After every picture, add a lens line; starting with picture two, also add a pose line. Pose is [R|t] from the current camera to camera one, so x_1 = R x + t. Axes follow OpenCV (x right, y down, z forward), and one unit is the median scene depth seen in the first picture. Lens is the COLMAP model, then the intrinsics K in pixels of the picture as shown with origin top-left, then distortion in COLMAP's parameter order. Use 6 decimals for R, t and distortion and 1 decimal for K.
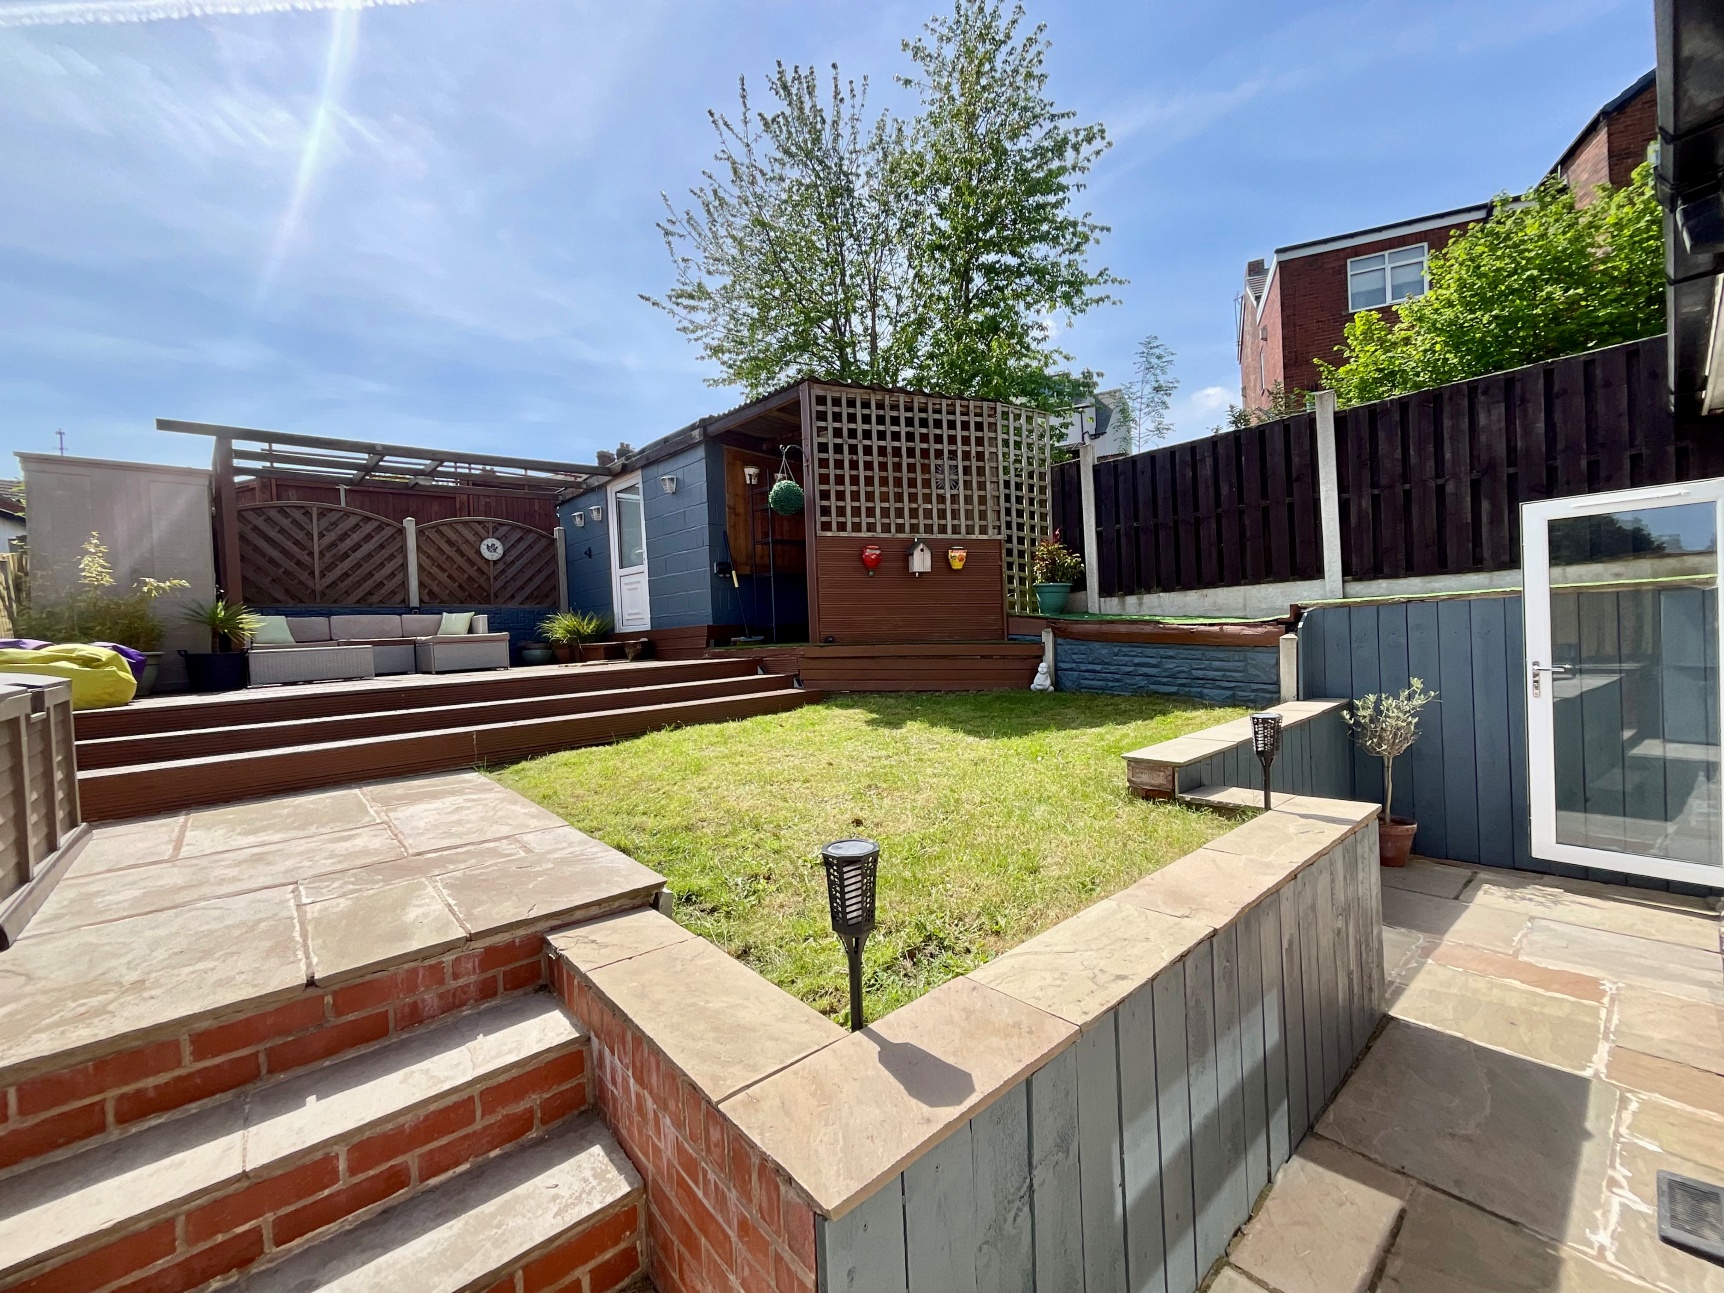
lens RADIAL K [[697.6, 0, 860.7], [0, 697.6, 648.2], [0, 0, 1]] dist [-0.000564, 0.000483]
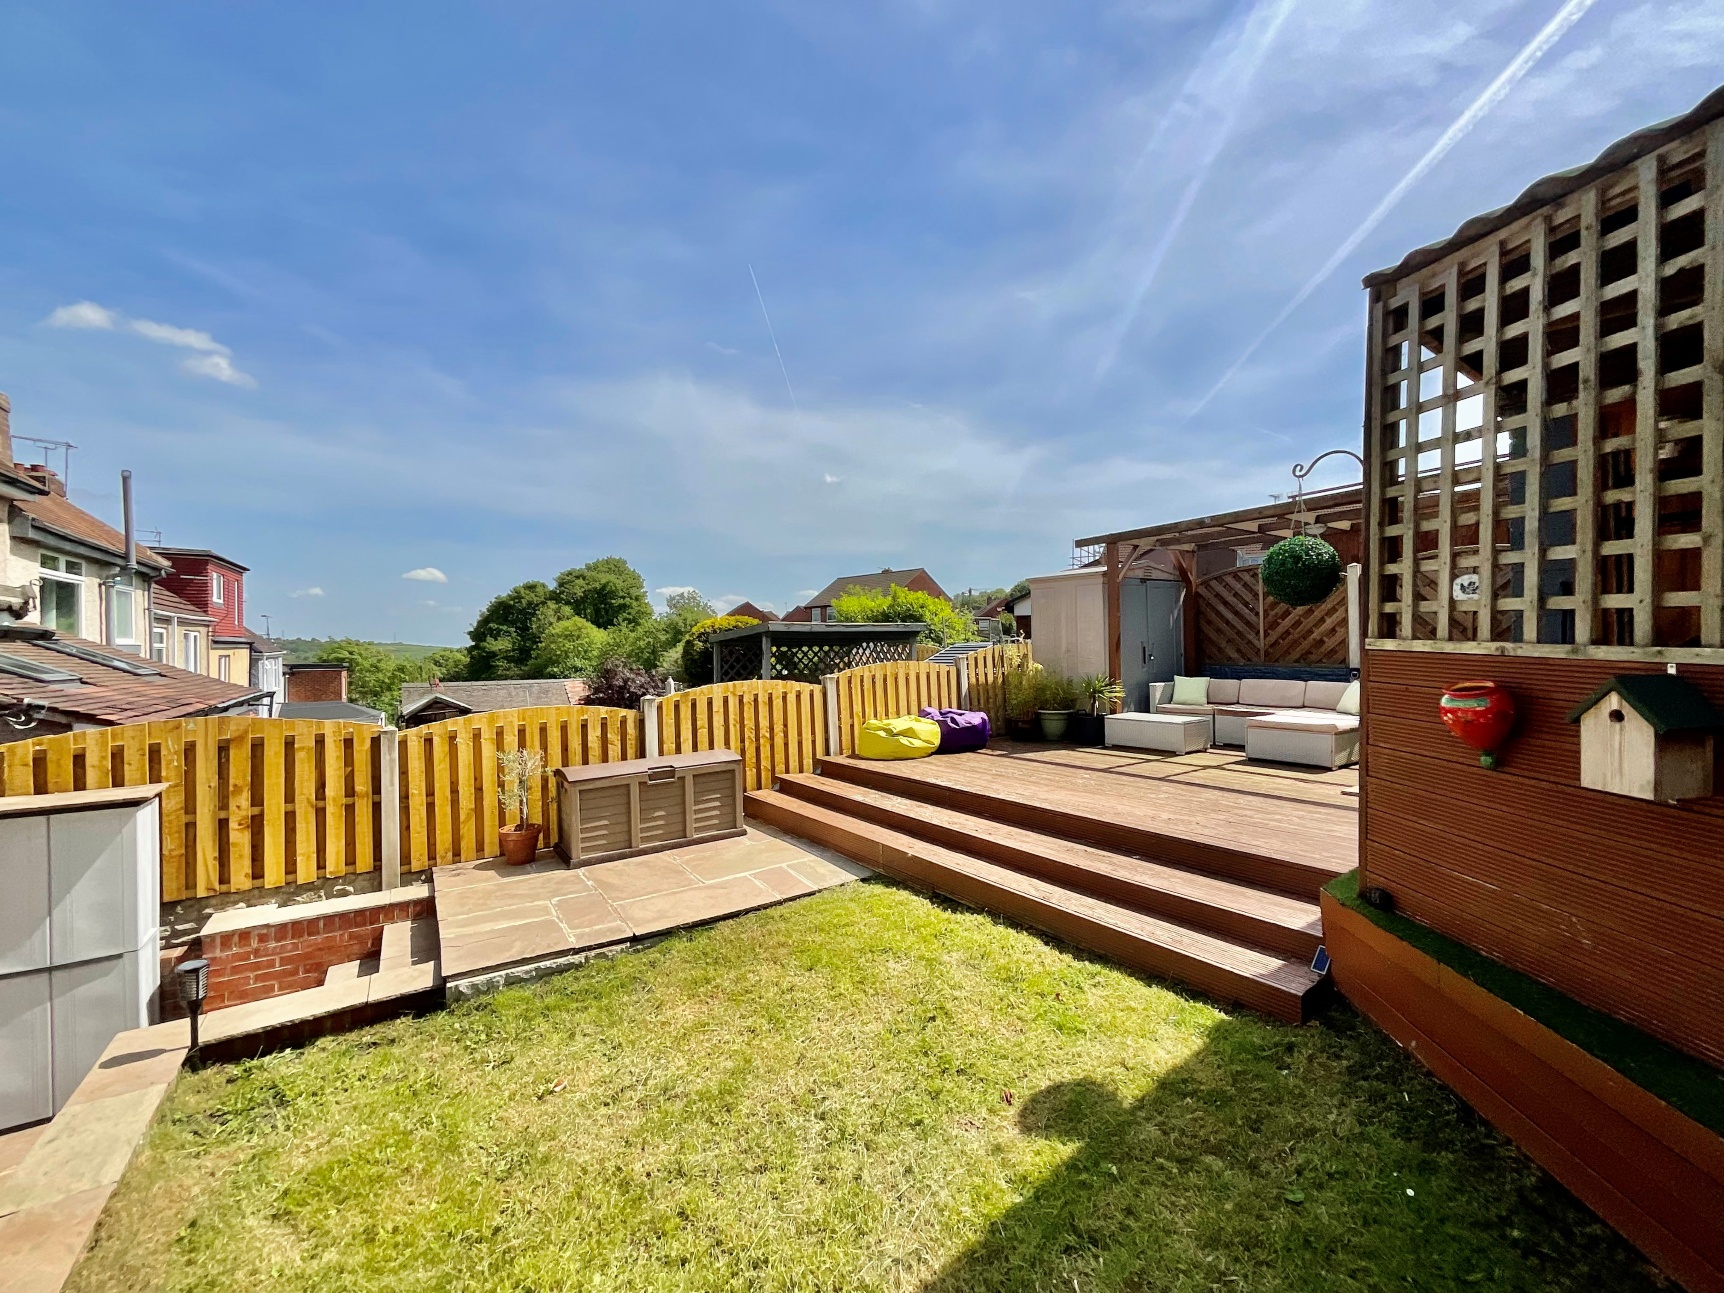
lens RADIAL K [[697.6, 0, 860.7], [0, 697.6, 648.2], [0, 0, 1]] dist [-0.000564, 0.000483]
pose [[-0.131528, 0.051392, -0.989979, 0.310889], [-0.001879, 0.998641, 0.052091, -0.140779], [0.991311, 0.008711, -0.131253, 0.572832]]
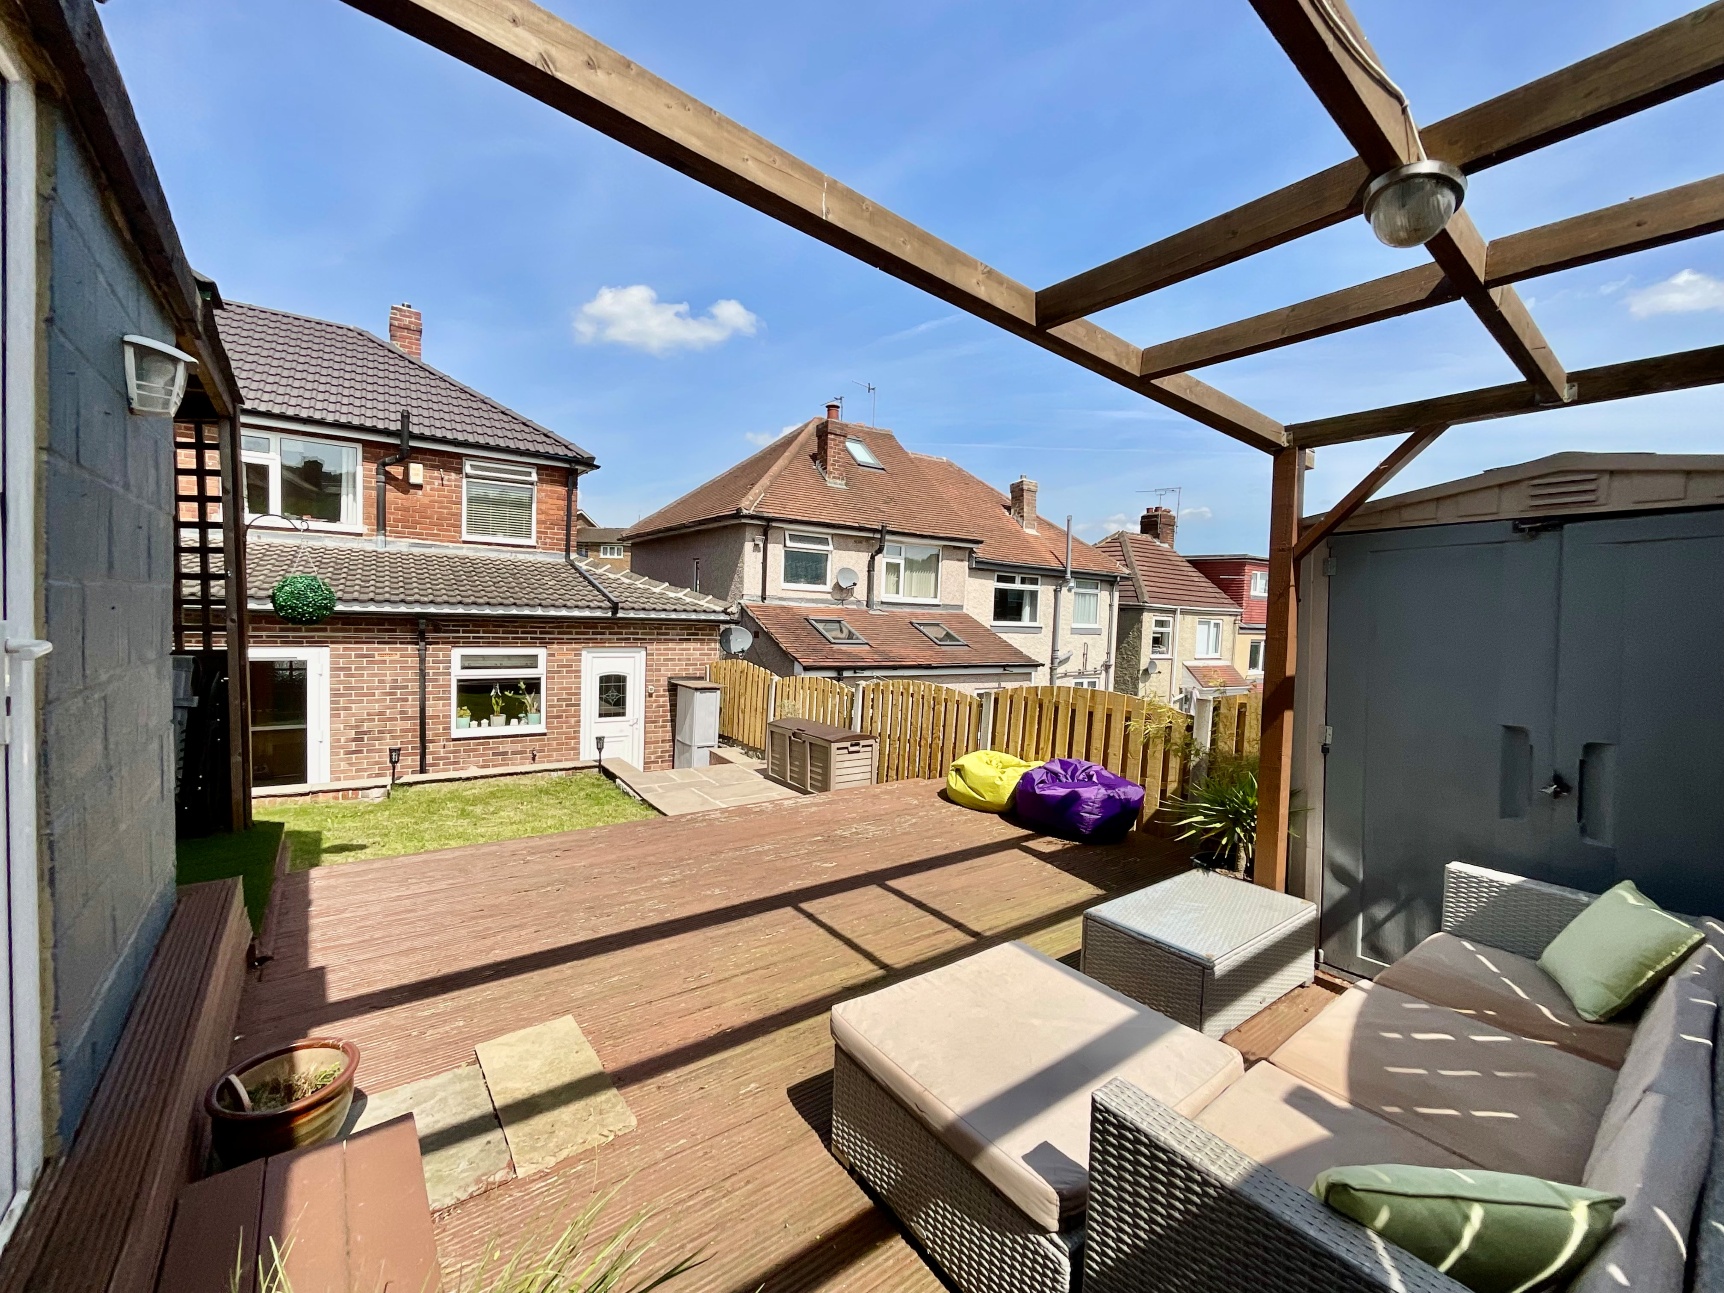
lens RADIAL K [[697.6, 0, 860.7], [0, 697.6, 648.2], [0, 0, 1]] dist [-0.000564, 0.000483]
pose [[-0.994429, 0.001465, 0.105401, -0.521959], [0.008399, 0.997825, 0.065377, -0.157126], [-0.105076, 0.065898, -0.992278, 1.205094]]
